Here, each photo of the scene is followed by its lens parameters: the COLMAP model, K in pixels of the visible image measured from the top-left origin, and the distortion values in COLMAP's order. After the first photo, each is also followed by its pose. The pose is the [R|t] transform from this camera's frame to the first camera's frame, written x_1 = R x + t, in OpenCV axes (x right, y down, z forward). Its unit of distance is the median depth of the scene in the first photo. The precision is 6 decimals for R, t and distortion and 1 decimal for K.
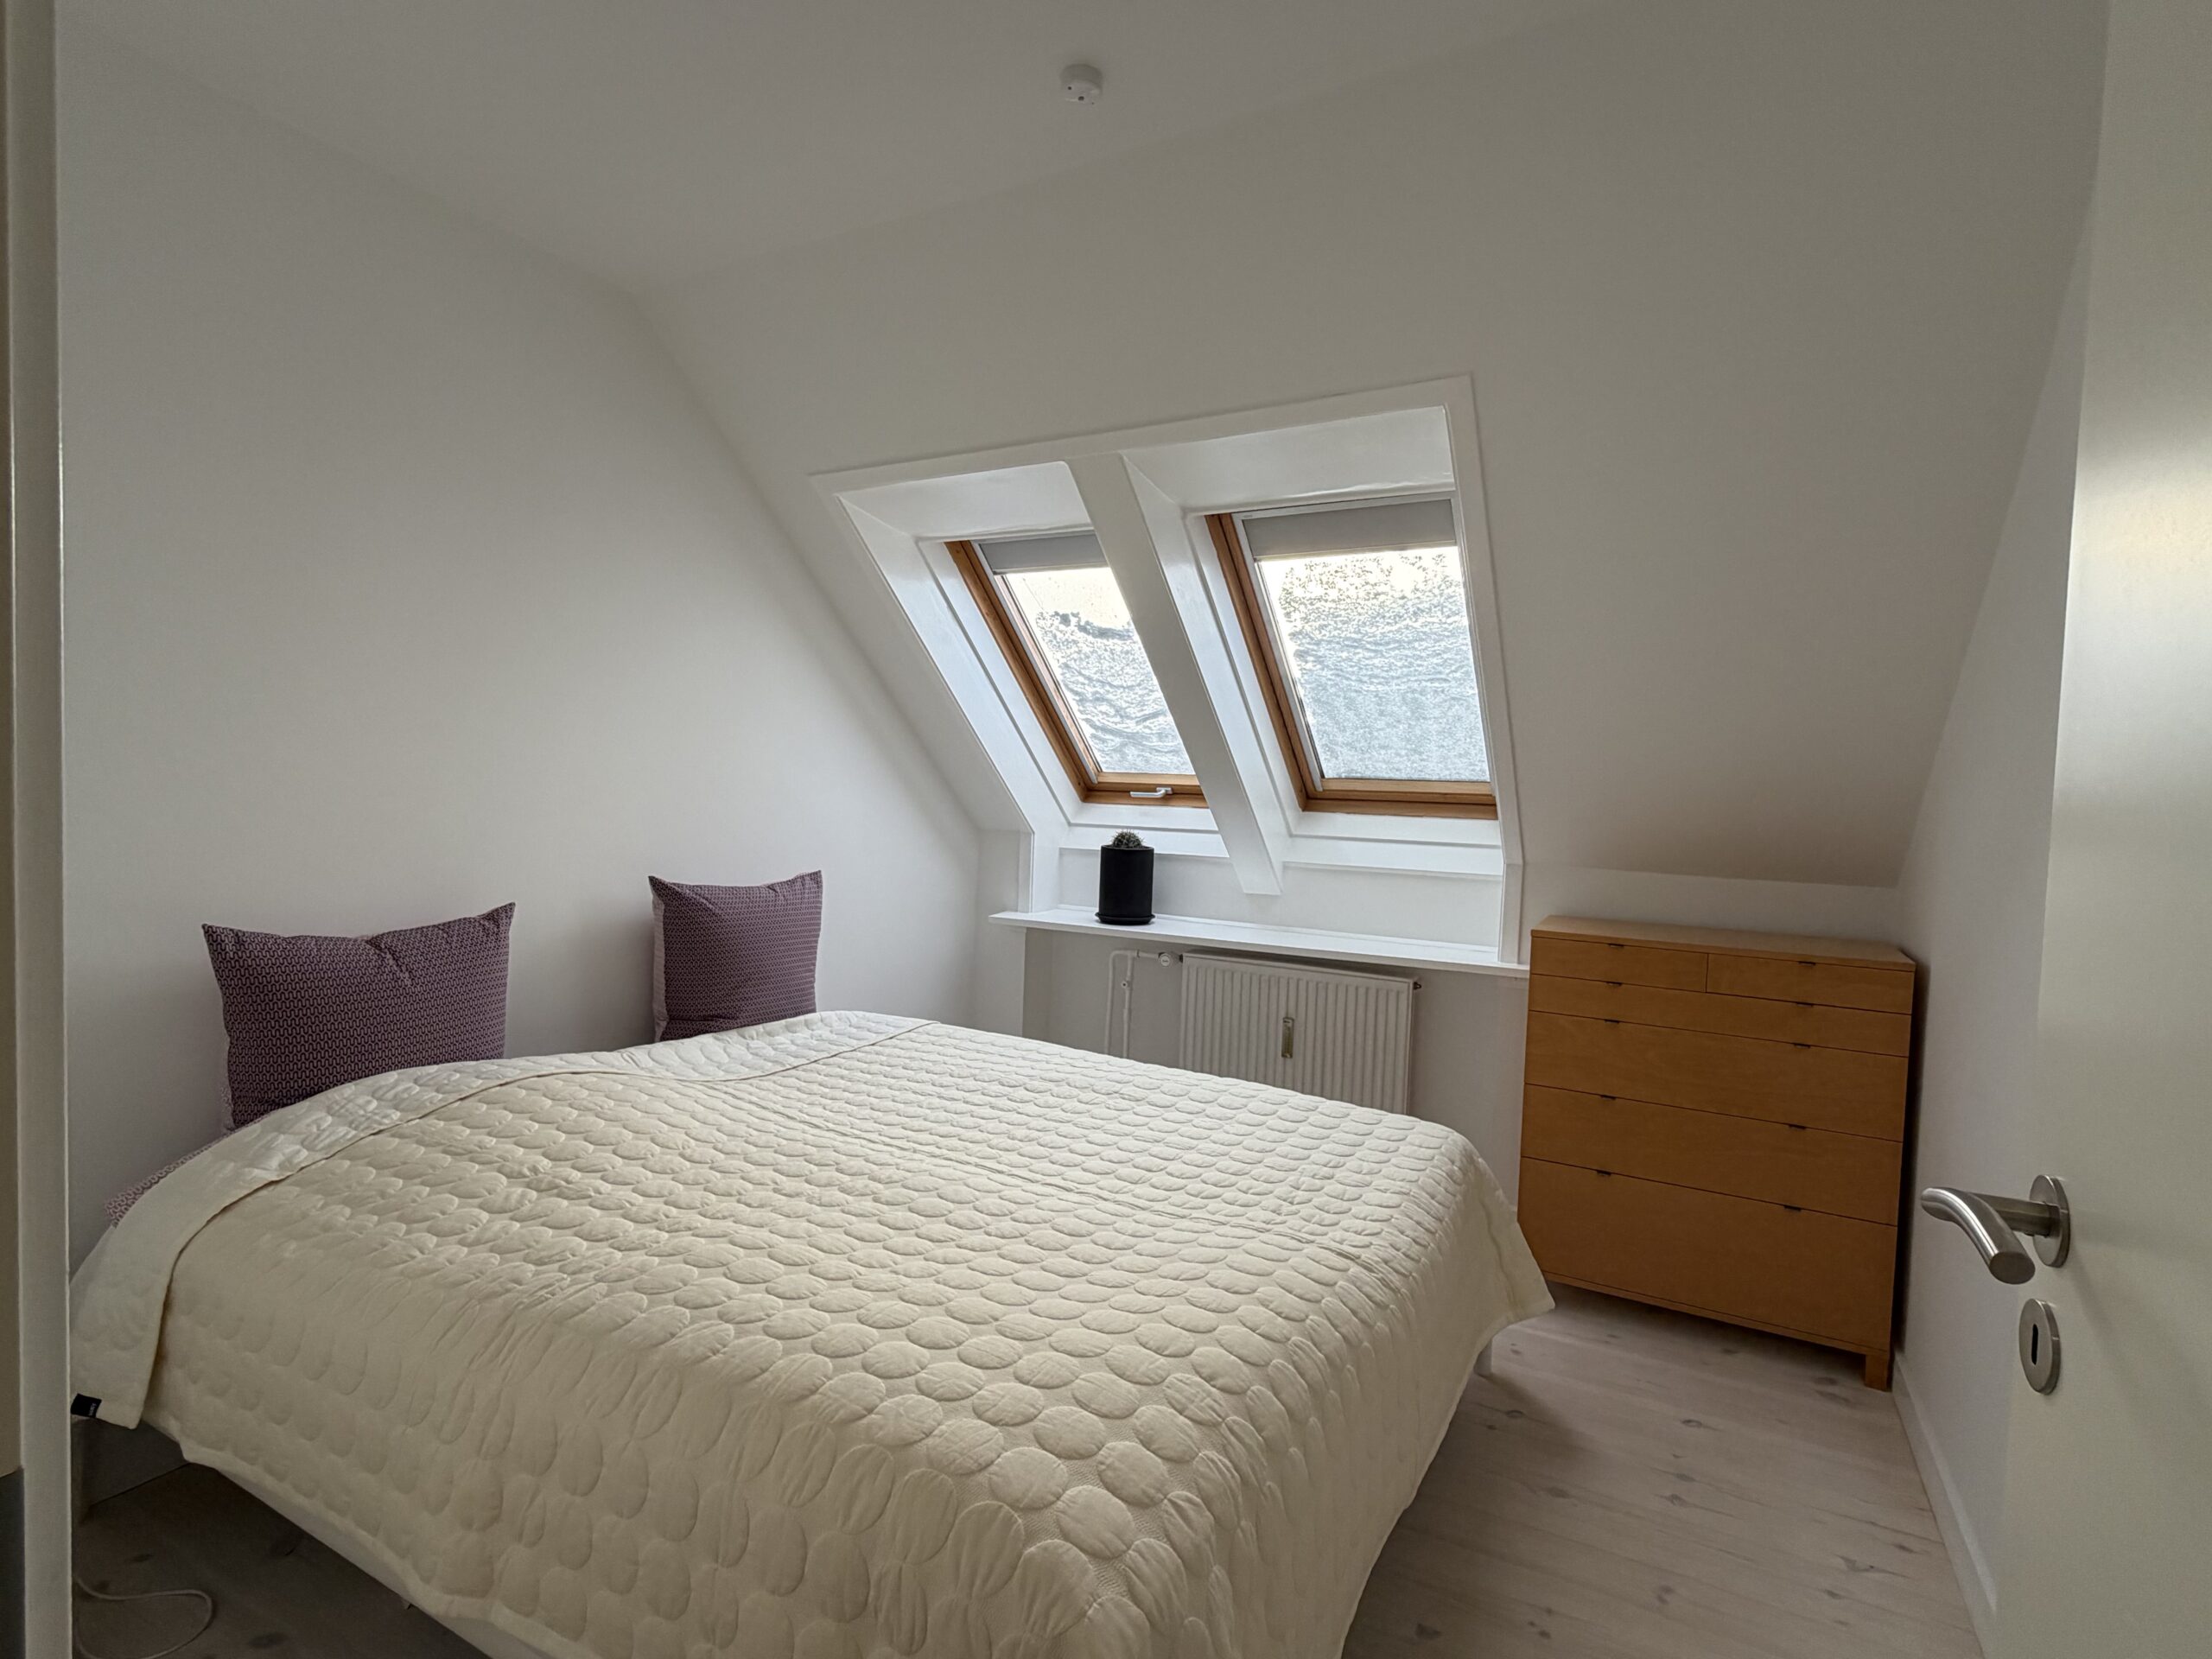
lens RADIAL K [[1079.6, 0, 1106.0], [0, 1079.6, 829.5], [0, 0, 1]] dist [0.000786, -0.000021]
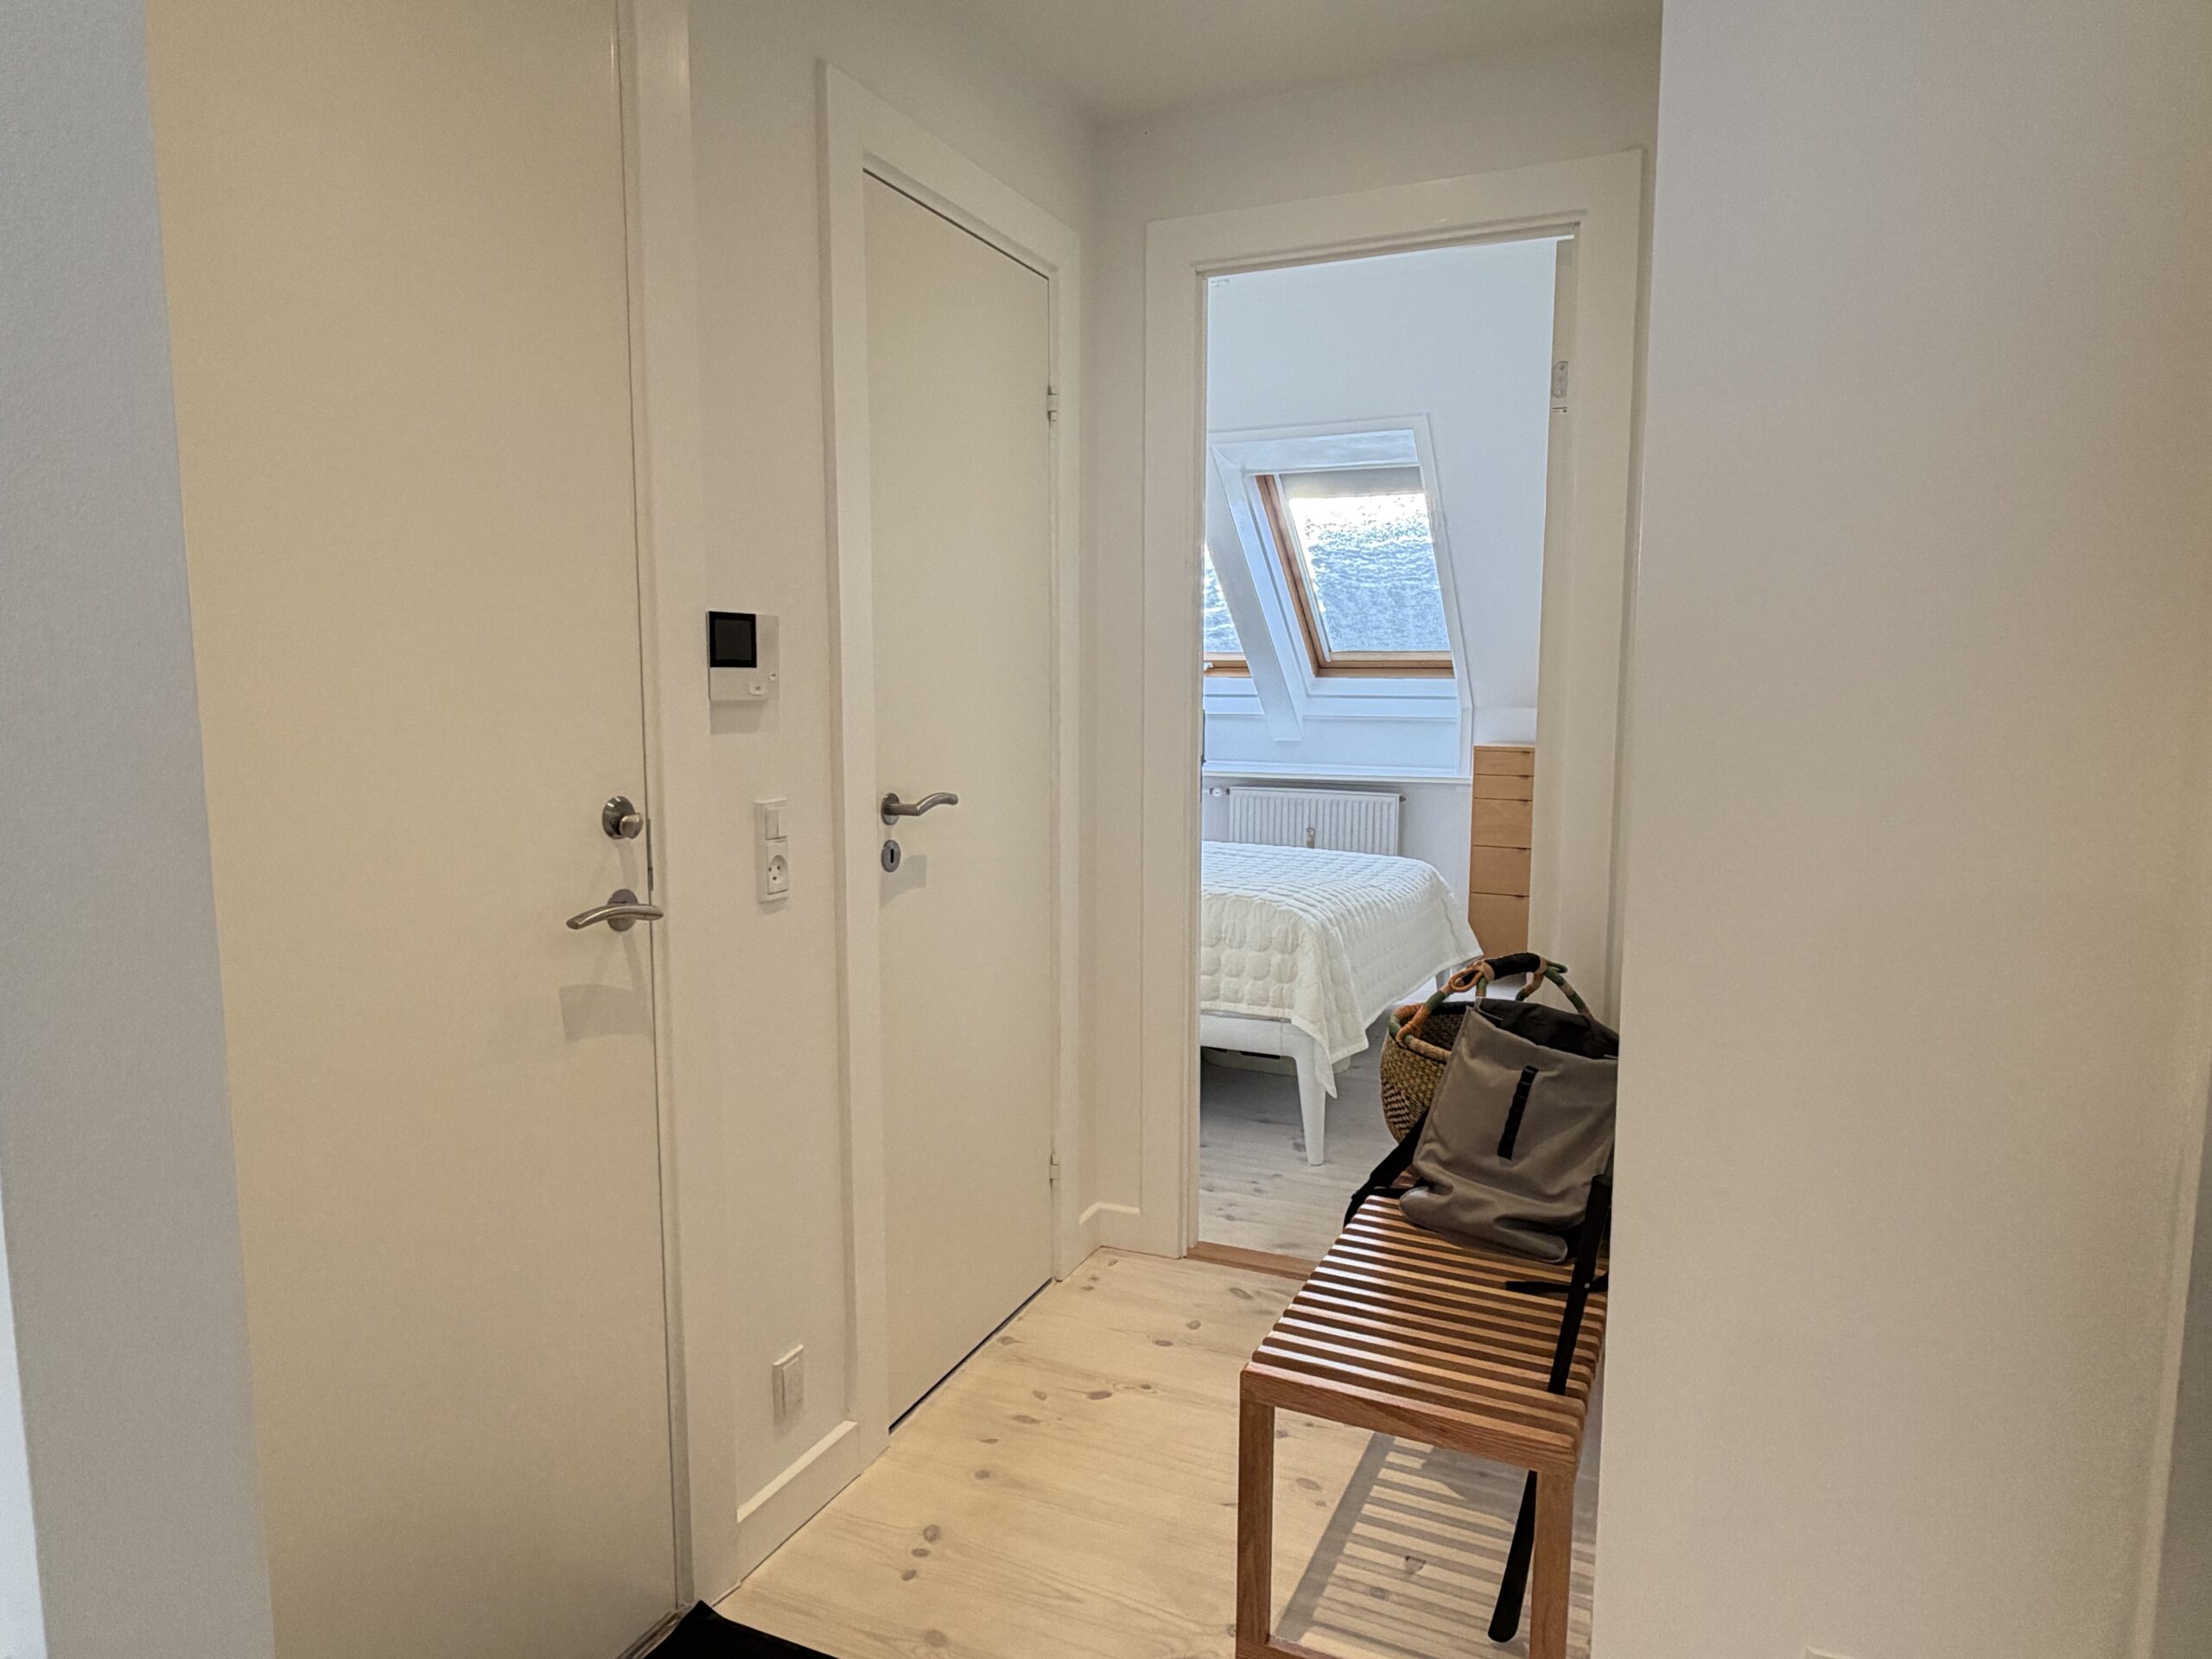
lens RADIAL K [[1328.4, 0, 1106.0], [0, 1328.4, 829.5], [0, 0, 1]] dist [-0.007458, -0.001970]
pose [[0.997627, -0.035388, 0.059054, -0.203473], [0.031142, 0.996967, 0.071322, 0.050511], [-0.061399, -0.069313, 0.995704, -0.710923]]
